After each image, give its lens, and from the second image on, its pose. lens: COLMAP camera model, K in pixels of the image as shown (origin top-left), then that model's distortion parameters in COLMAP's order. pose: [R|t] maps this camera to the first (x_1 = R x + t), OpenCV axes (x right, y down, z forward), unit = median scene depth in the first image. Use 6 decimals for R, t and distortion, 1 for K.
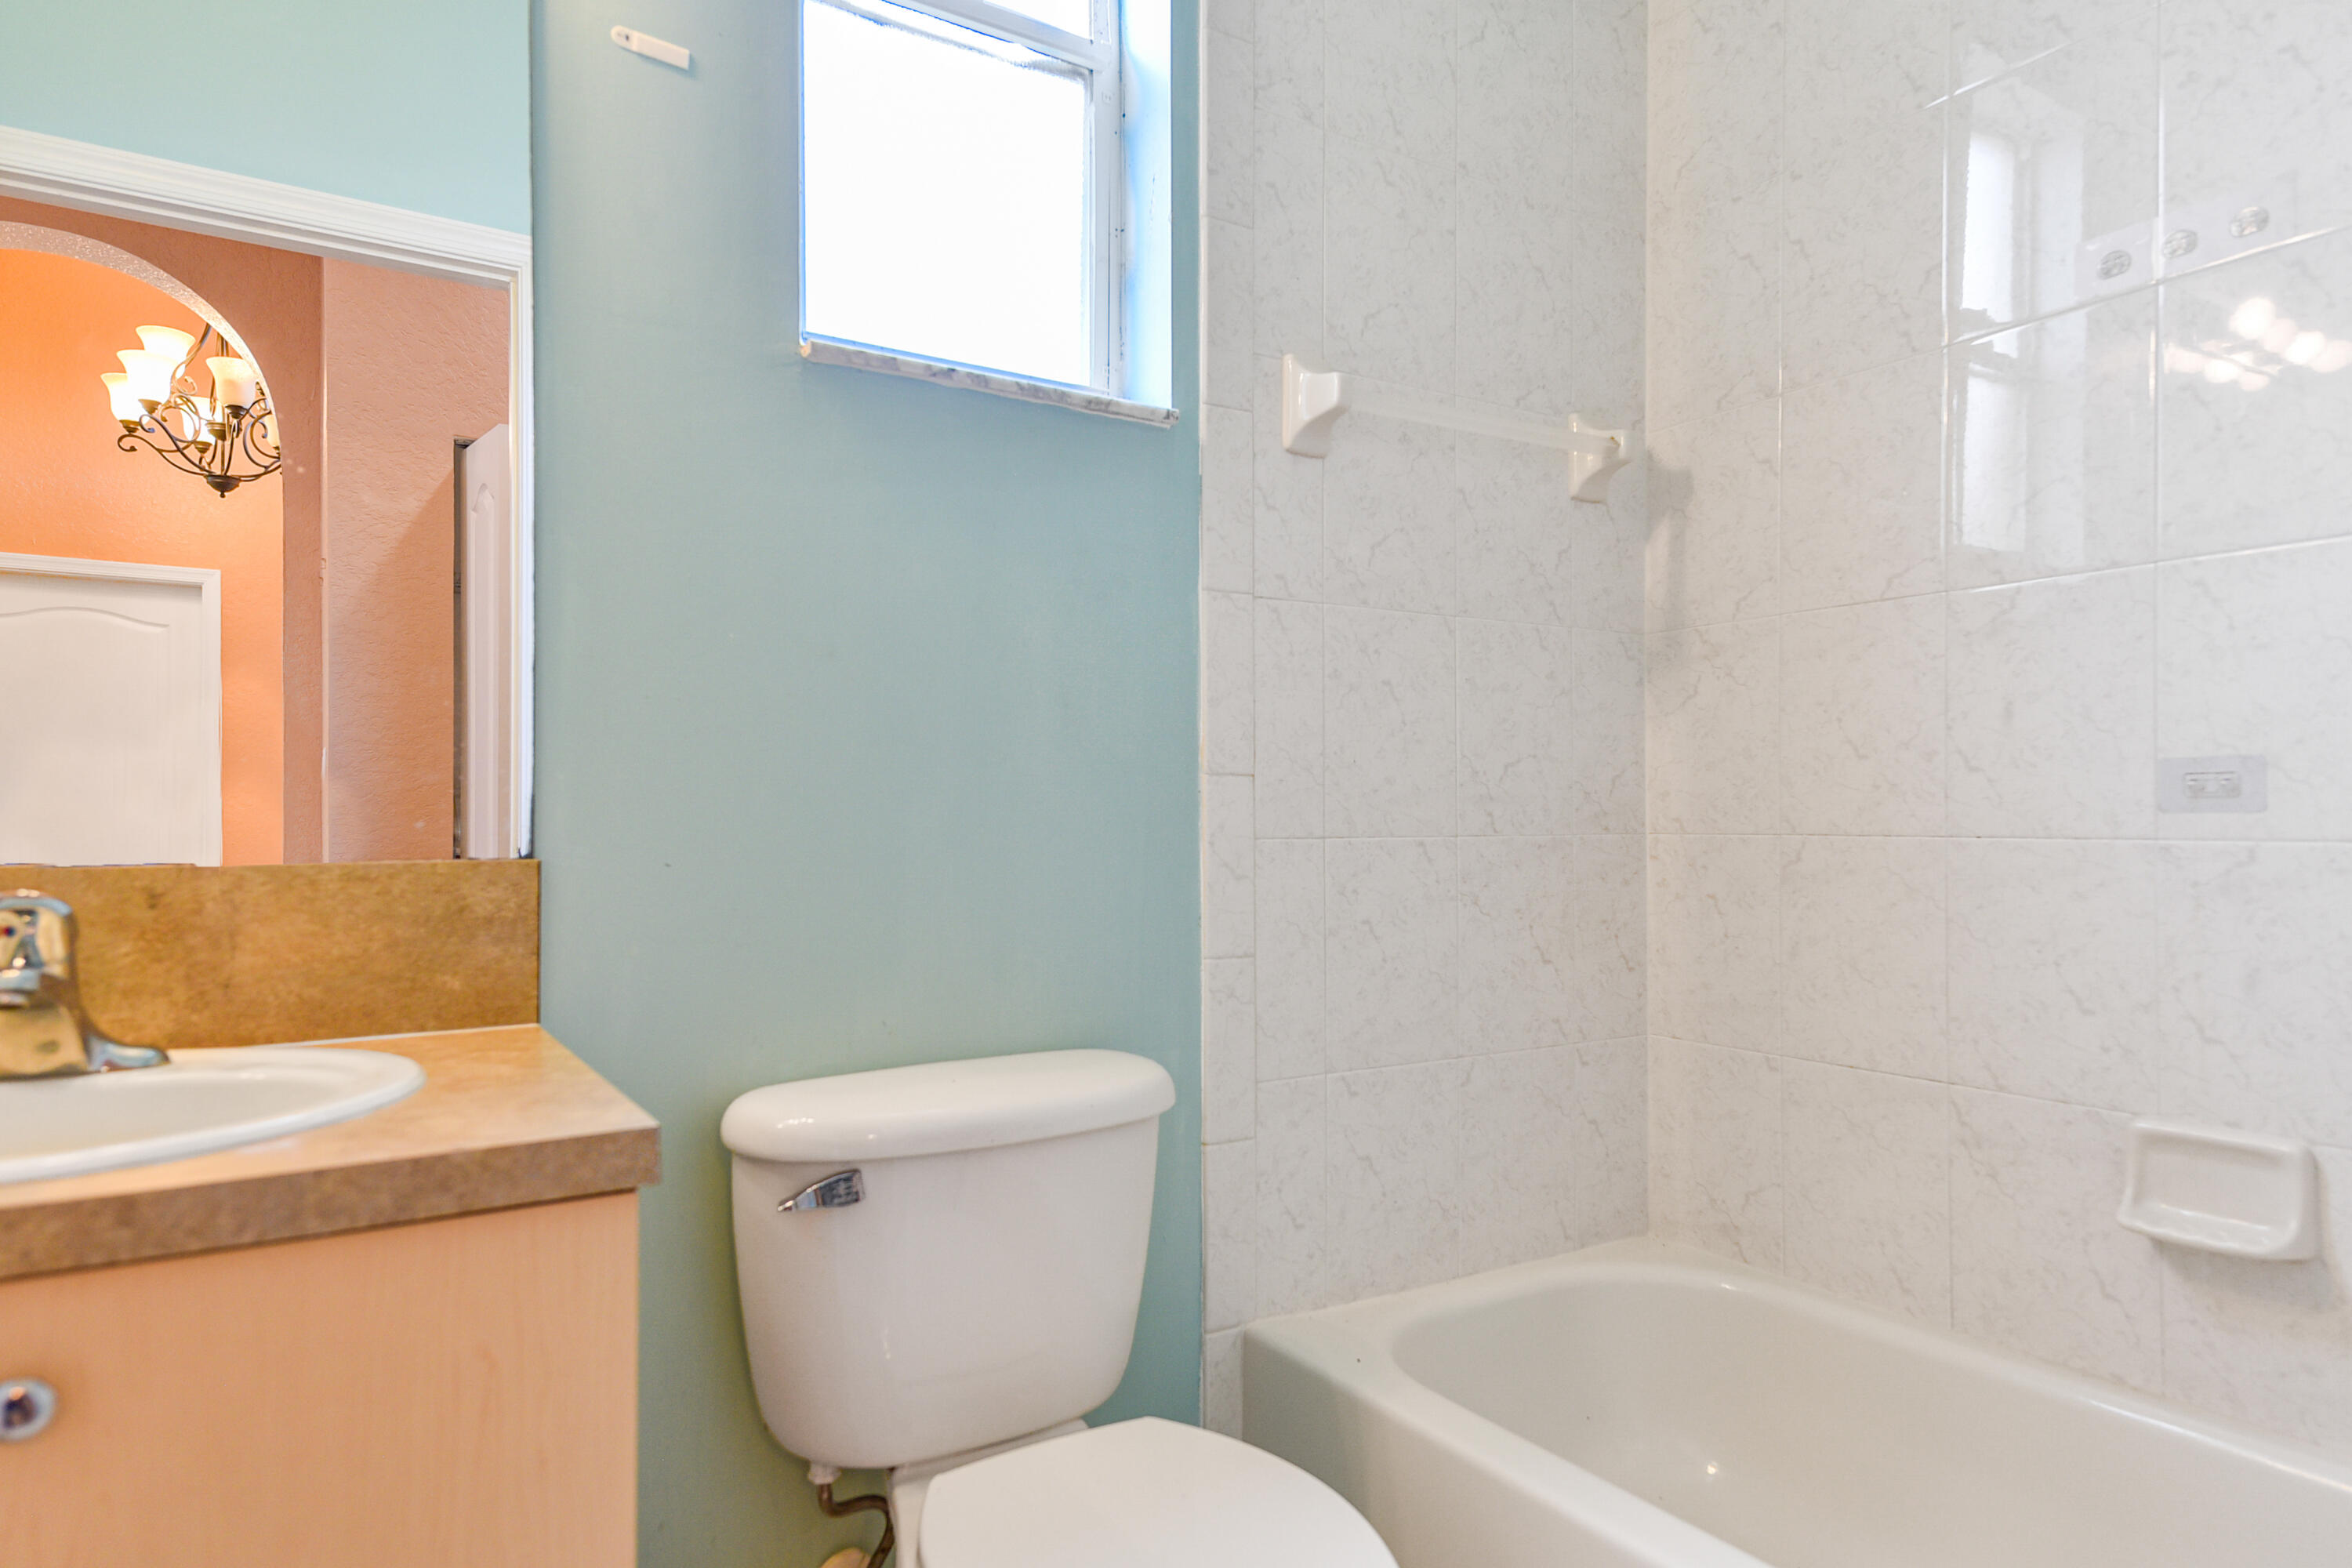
lens RADIAL K [[1369.8, 0, 1176.0], [0, 1369.8, 784.0], [0, 0, 1]] dist [0.000542, 0.000138]
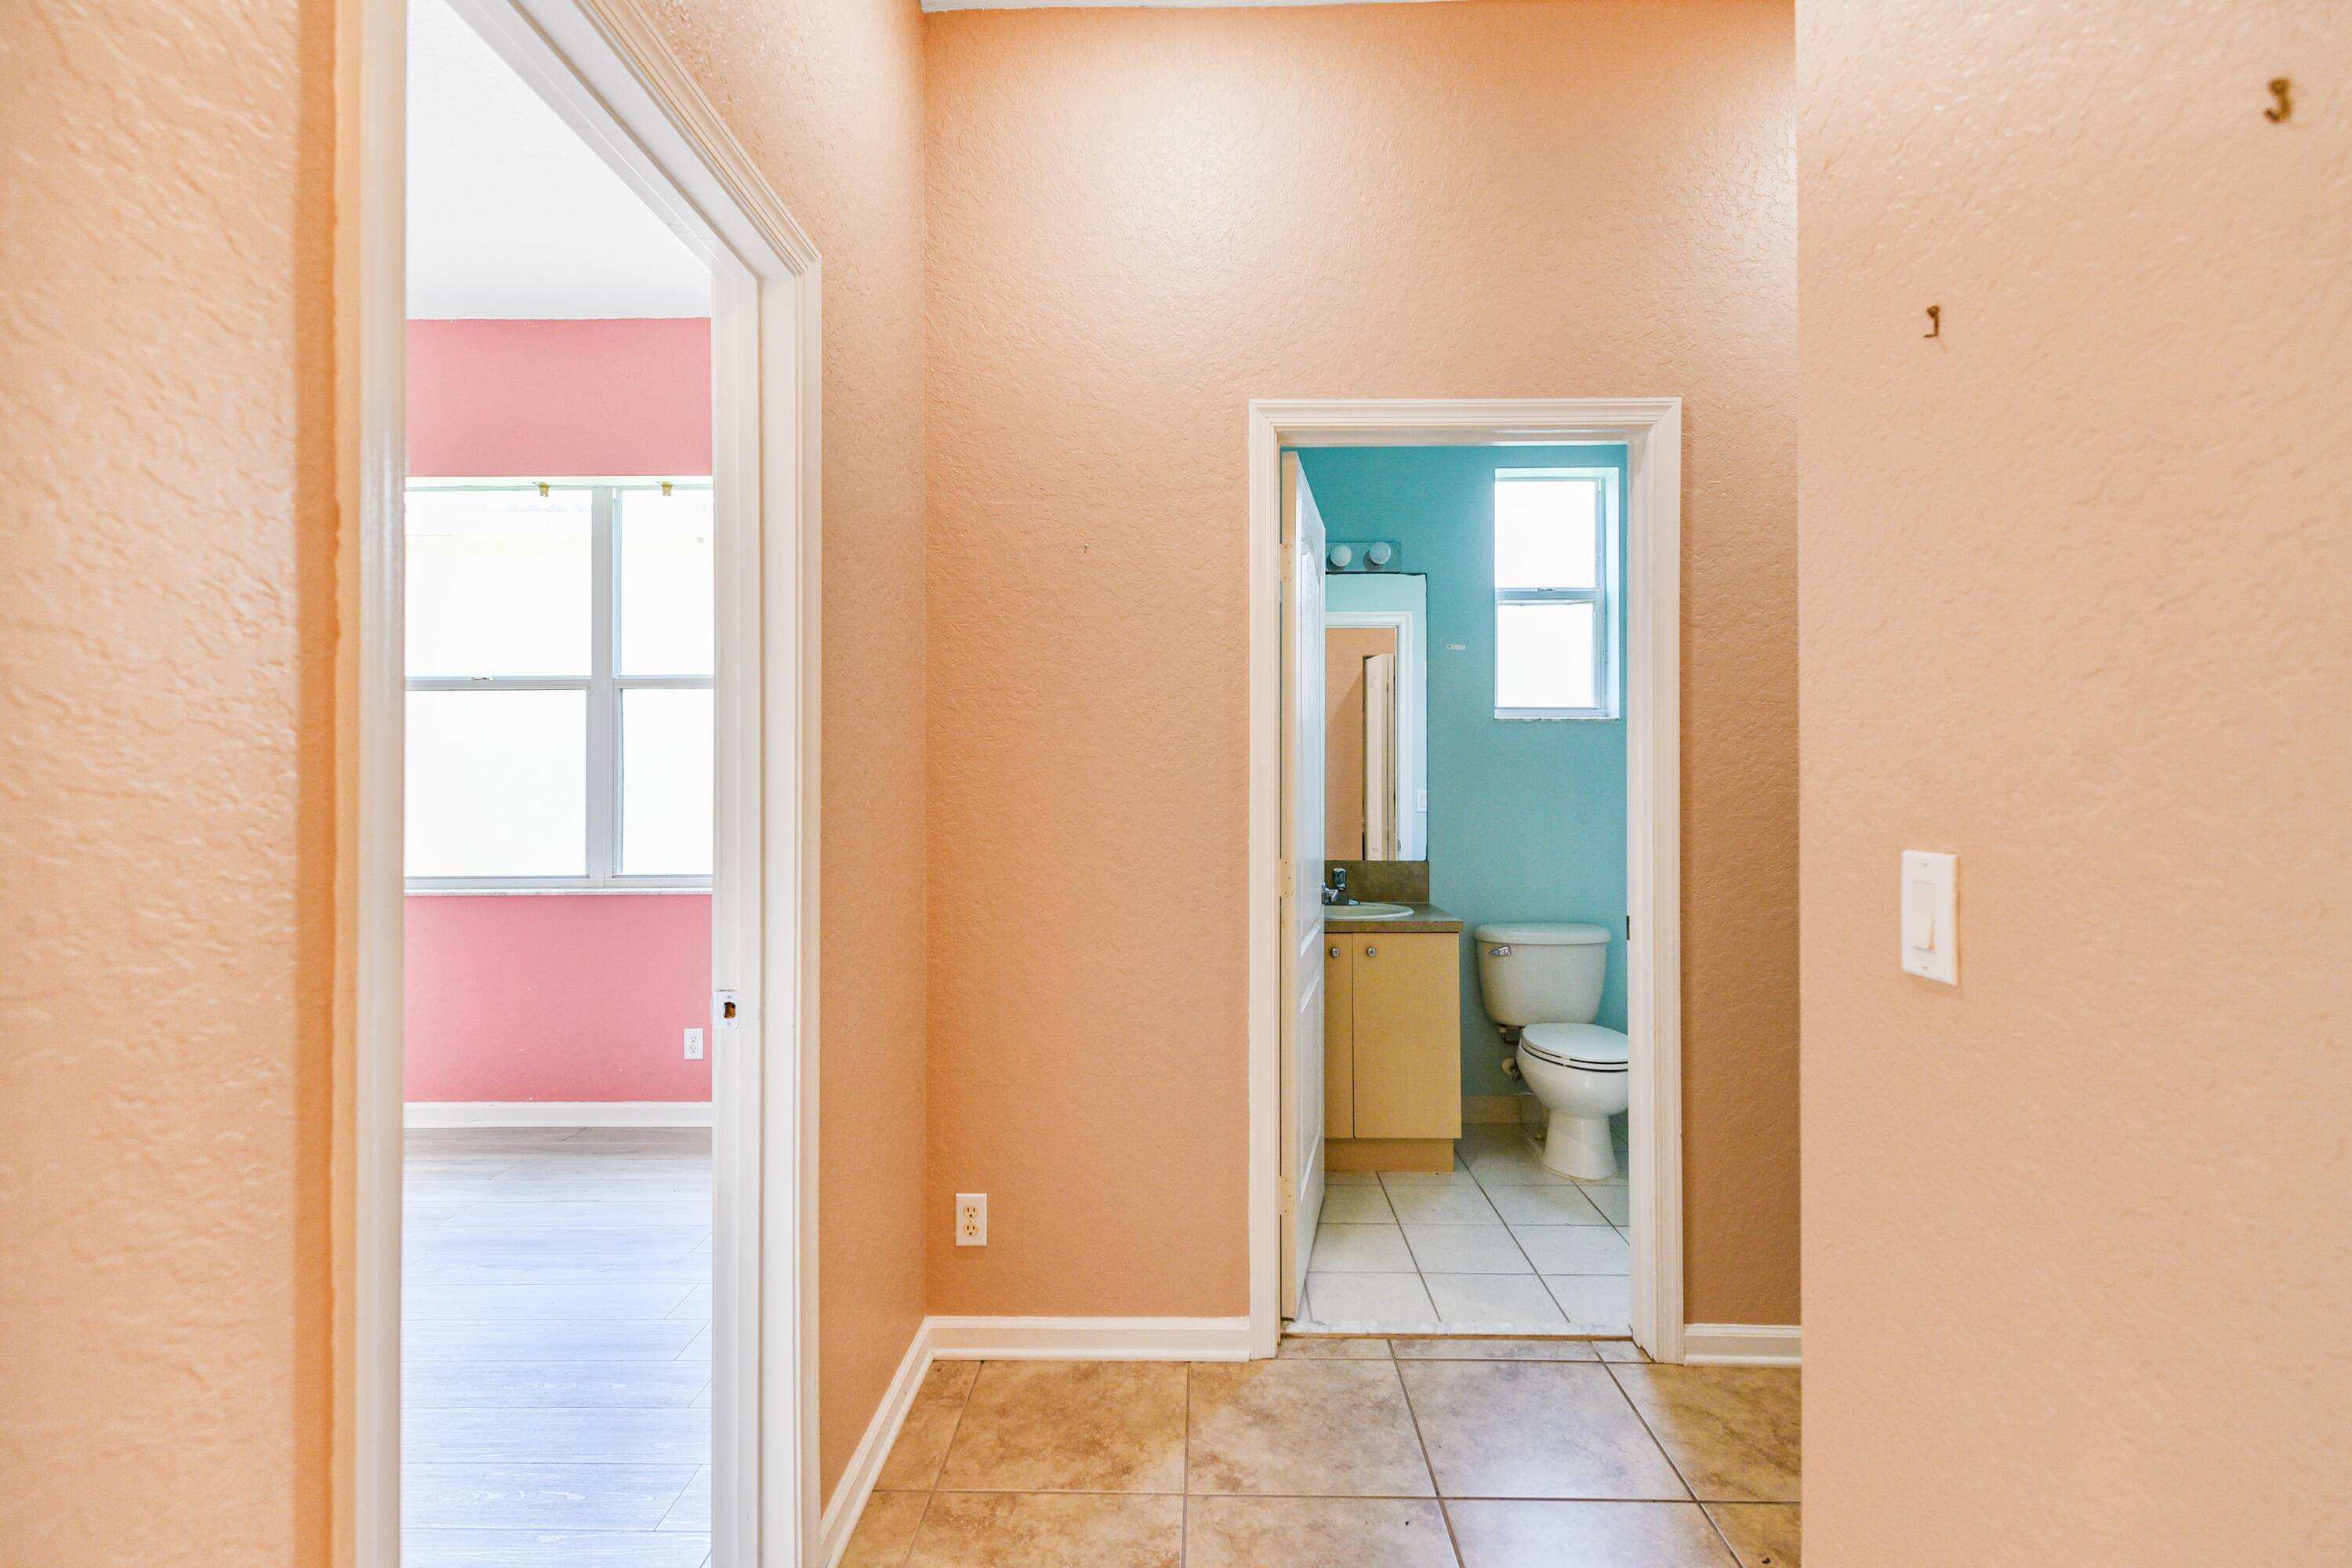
lens RADIAL K [[1078.1, 0, 1179.8], [0, 1078.1, 774.2], [0, 0, 1]] dist [-0.000317, -0.000051]
pose [[0.826830, -0.003306, -0.562442, 0.605147], [0.015328, 0.999744, 0.016657, -0.225115], [0.562243, -0.022394, 0.826669, -1.732374]]
